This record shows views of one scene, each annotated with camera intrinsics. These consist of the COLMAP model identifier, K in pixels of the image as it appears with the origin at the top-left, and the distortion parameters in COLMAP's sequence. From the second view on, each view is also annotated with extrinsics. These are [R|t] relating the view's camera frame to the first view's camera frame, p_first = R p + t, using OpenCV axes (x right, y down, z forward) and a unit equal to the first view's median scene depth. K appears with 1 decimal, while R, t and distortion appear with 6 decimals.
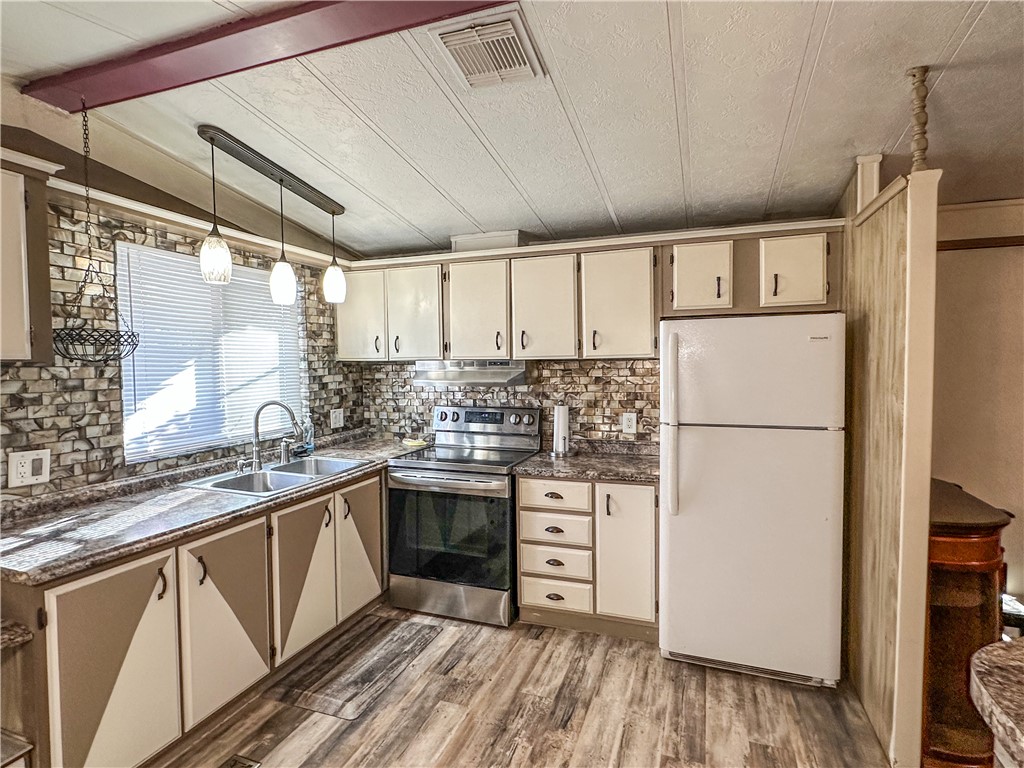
lens RADIAL K [[530.8, 0, 512.0], [0, 530.8, 384.0], [0, 0, 1]] dist [0.000644, 0.000030]
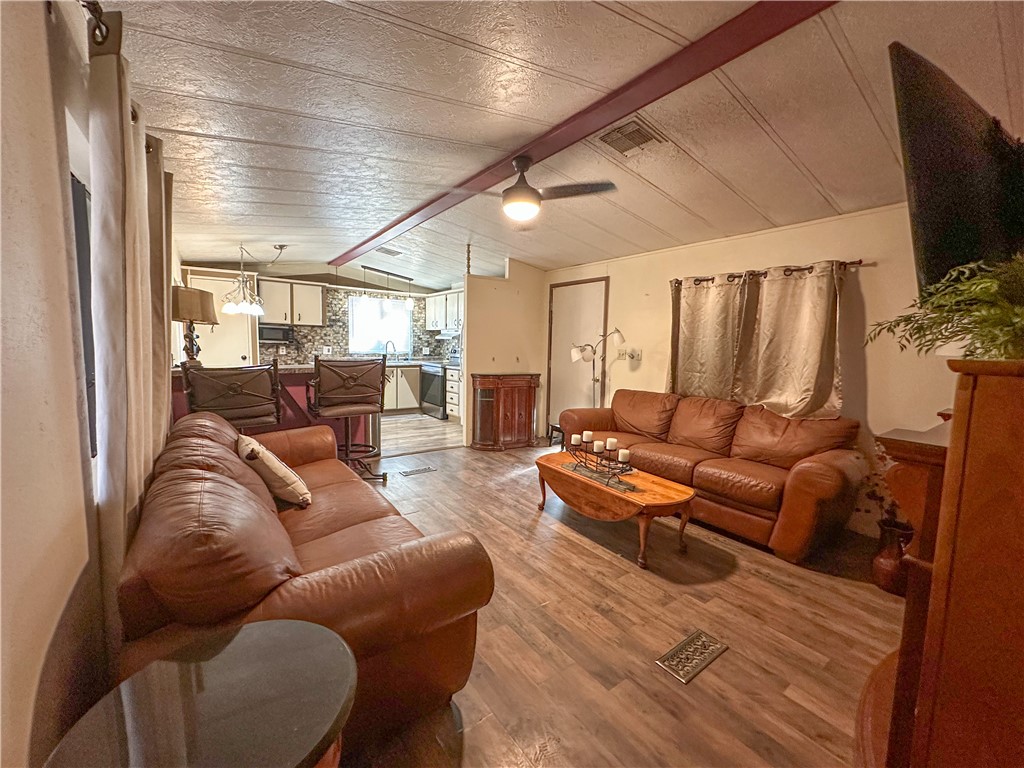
lens RADIAL K [[410.1, 0, 510.5], [0, 410.1, 381.7], [0, 0, 1]] dist [-0.004104, 0.000671]
pose [[0.828735, 0.081314, -0.553702, 1.588039], [-0.054347, 0.996405, 0.064986, 0.078992], [0.556995, -0.023764, 0.830176, -0.693537]]
